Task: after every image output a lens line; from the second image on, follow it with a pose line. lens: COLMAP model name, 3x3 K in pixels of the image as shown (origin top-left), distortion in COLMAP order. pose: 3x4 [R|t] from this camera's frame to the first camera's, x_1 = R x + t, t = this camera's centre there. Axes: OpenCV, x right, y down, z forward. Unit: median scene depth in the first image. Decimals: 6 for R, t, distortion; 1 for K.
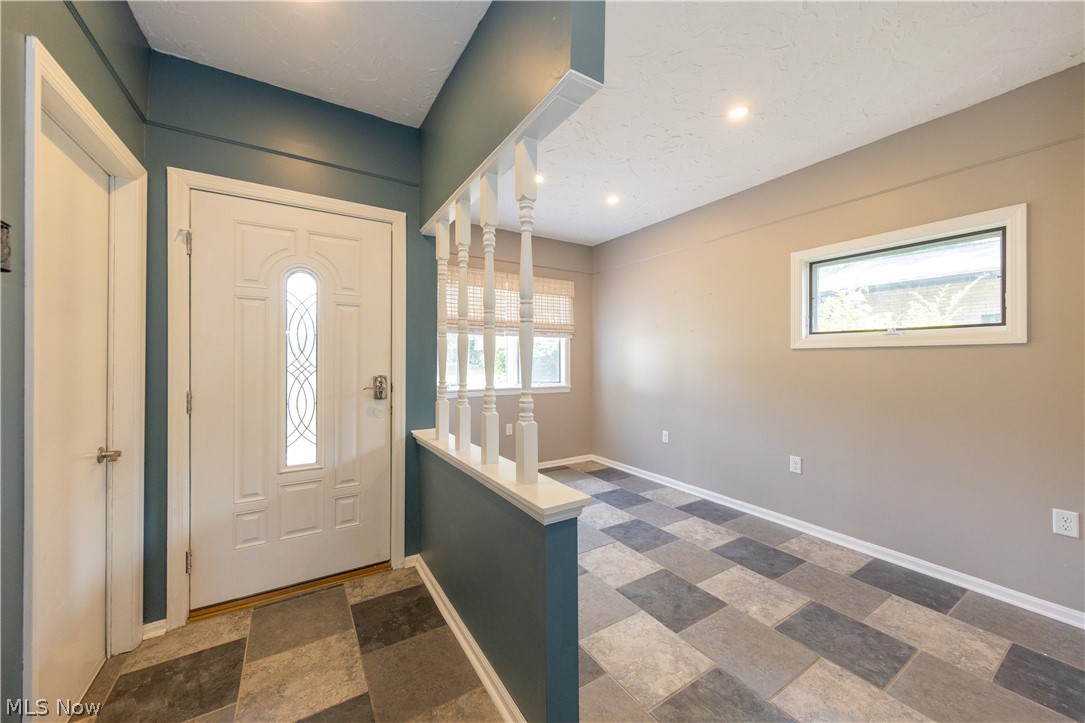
lens RADIAL K [[396.0, 0, 542.0], [0, 396.0, 356.3], [0, 0, 1]] dist [0.002841, -0.000135]
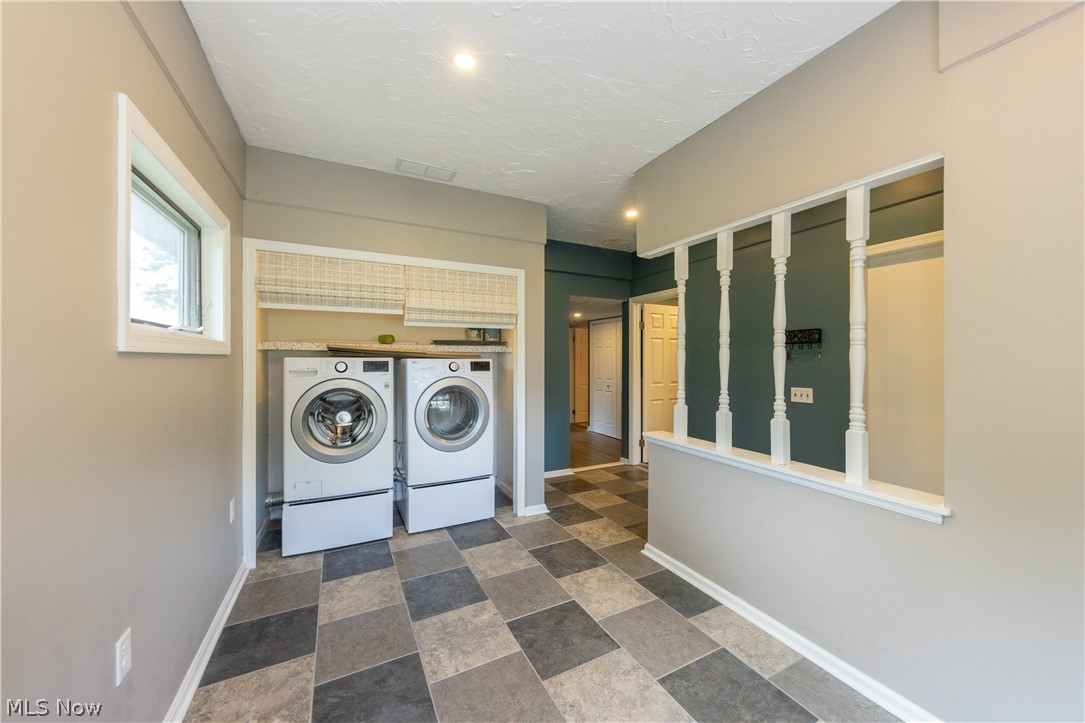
lens RADIAL K [[396.0, 0, 546.5], [0, 396.0, 365.4], [0, 0, 1]] dist [0.002841, -0.000135]
pose [[-0.997443, -0.003466, 0.071383, 0.276958], [-0.003069, 0.999979, 0.005674, -0.010805], [-0.071402, 0.005440, -0.997433, 1.795247]]
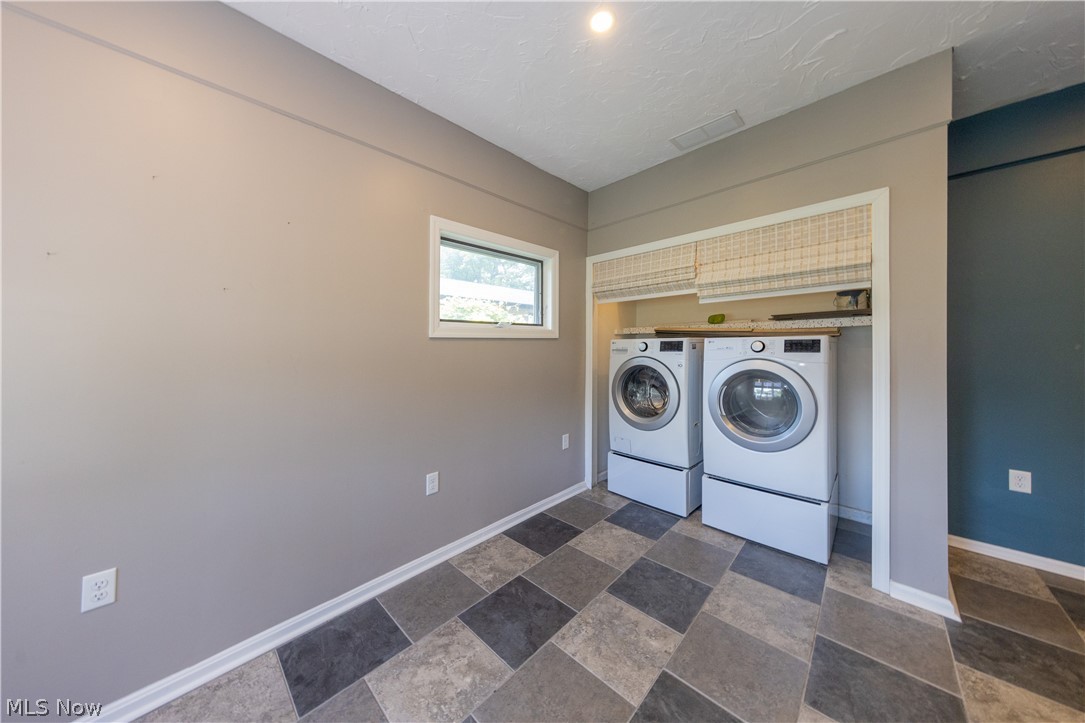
lens RADIAL K [[348.9, 0, 535.3], [0, 348.9, 343.4], [0, 0, 1]] dist [0.006668, -0.000439]
pose [[-0.239324, 0.004927, 0.970927, -0.123474], [0.004249, 0.999983, -0.004027, -0.005272], [-0.970931, 0.003162, -0.239341, 1.284427]]
